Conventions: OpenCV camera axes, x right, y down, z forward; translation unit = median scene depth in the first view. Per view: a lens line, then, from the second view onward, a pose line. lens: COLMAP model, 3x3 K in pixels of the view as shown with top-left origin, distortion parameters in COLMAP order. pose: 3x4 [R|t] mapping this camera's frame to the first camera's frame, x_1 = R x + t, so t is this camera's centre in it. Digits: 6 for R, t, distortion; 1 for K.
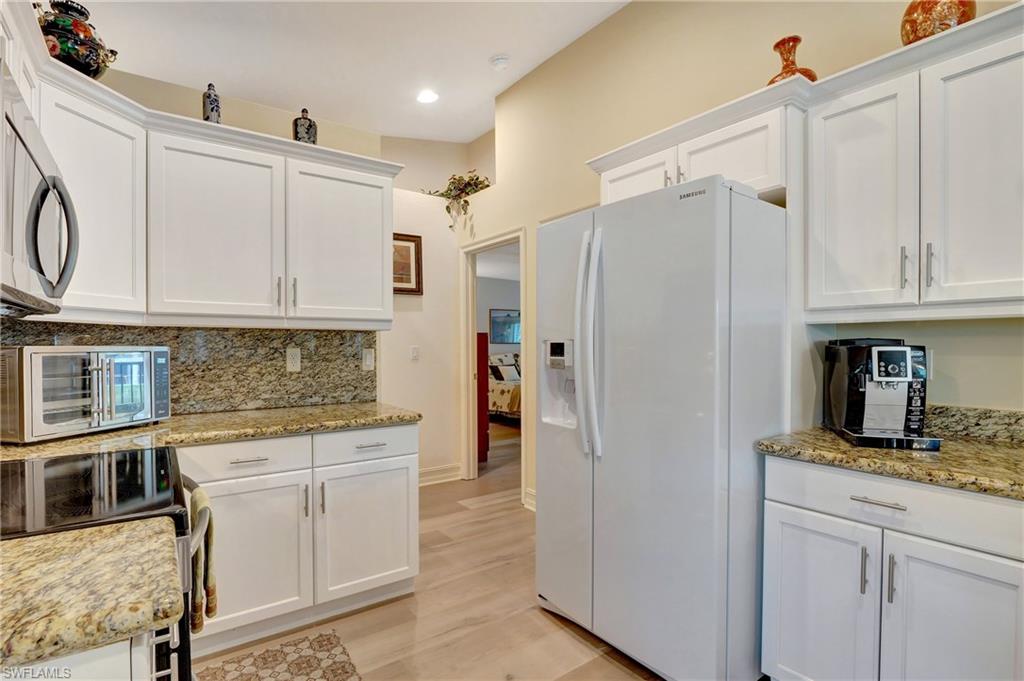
lens RADIAL K [[499.9, 0, 510.5], [0, 499.9, 351.6], [0, 0, 1]] dist [-0.011137, -0.002375]
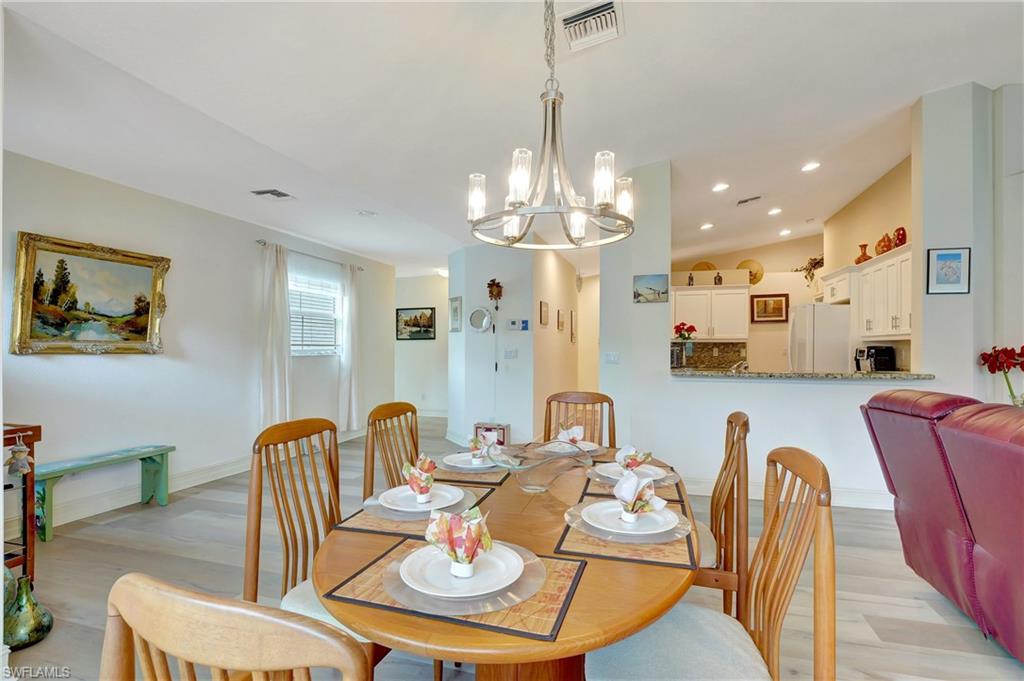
lens RADIAL K [[499.9, 0, 506.7], [0, 499.9, 344.9], [0, 0, 1]] dist [-0.011137, -0.002375]
pose [[0.598152, -0.000607, -0.801383, 1.439599], [-0.013500, 0.999850, -0.010833, 0.026426], [0.801269, 0.017299, 0.598054, -2.135927]]
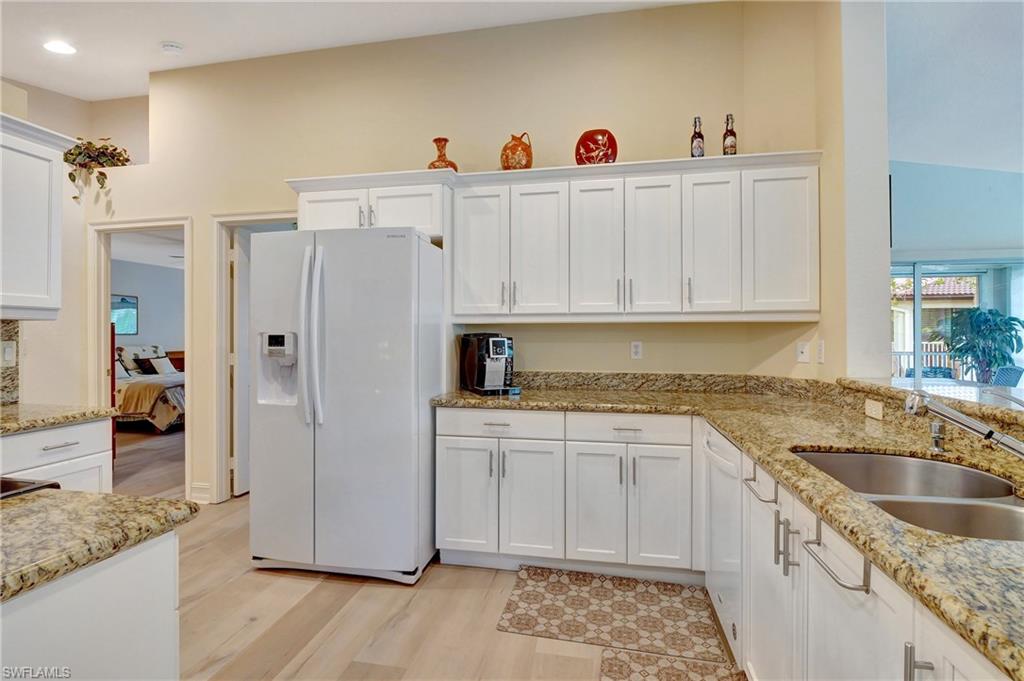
lens RADIAL K [[499.9, 0, 507.6], [0, 499.9, 331.4], [0, 0, 1]] dist [-0.011137, -0.002375]
pose [[0.736310, 0.007350, 0.676605, -0.289631], [0.008272, 0.999768, -0.019863, 0.001773], [-0.676594, 0.020223, 0.736078, -0.233392]]
